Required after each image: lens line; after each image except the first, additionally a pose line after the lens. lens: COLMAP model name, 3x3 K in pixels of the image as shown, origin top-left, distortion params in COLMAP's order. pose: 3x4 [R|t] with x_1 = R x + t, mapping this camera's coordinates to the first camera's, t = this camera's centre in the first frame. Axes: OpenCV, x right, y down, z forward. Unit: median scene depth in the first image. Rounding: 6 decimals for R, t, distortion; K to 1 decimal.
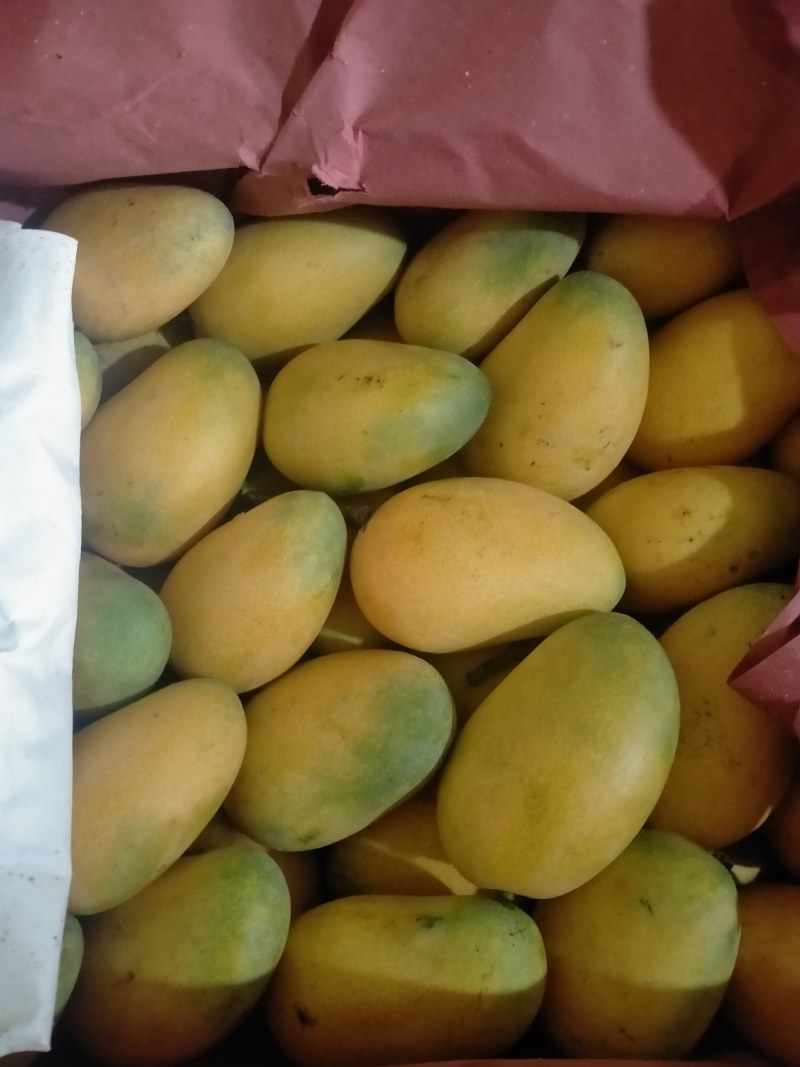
lens RADIAL K [[922.9, 0, 400.0], [0, 922.9, 533.5], [0, 0, 1]] dist [0.069938, -0.175487]
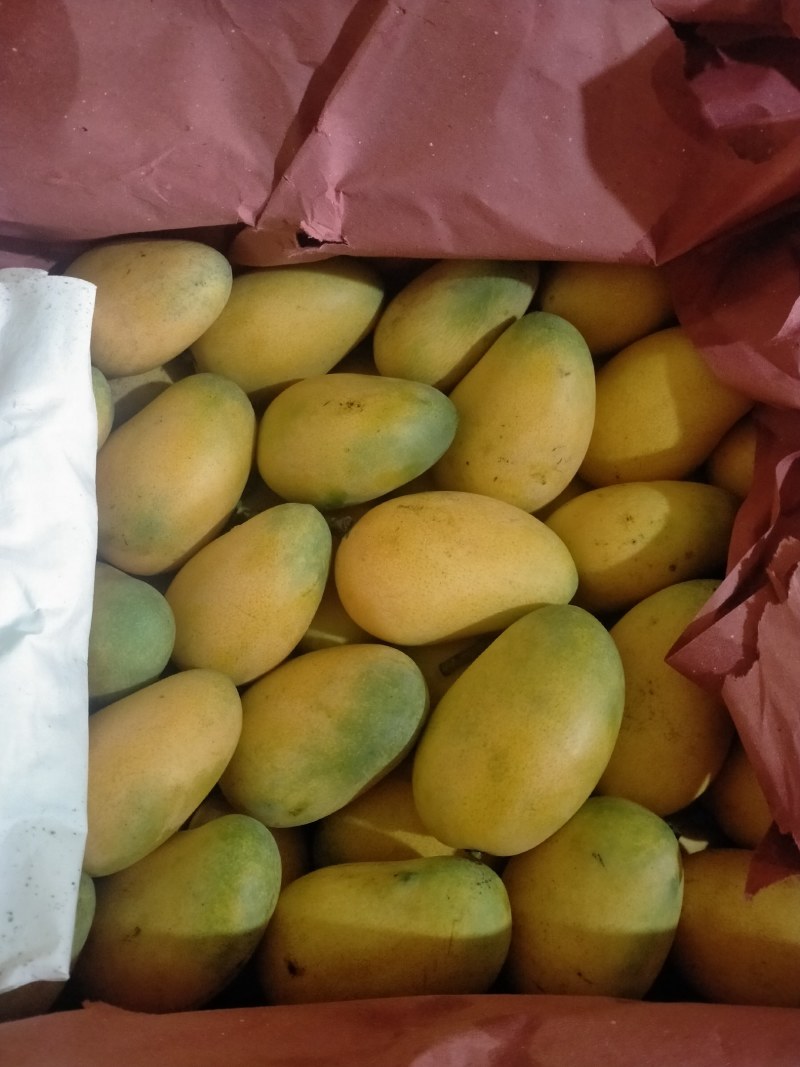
lens RADIAL K [[922.9, 0, 400.0], [0, 922.9, 533.5], [0, 0, 1]] dist [0.069938, -0.175487]
pose [[0.999882, -0.007617, 0.013323, 0.011960], [0.008546, 0.997432, -0.071115, 0.078738], [-0.012747, 0.071220, 0.997379, -0.137110]]
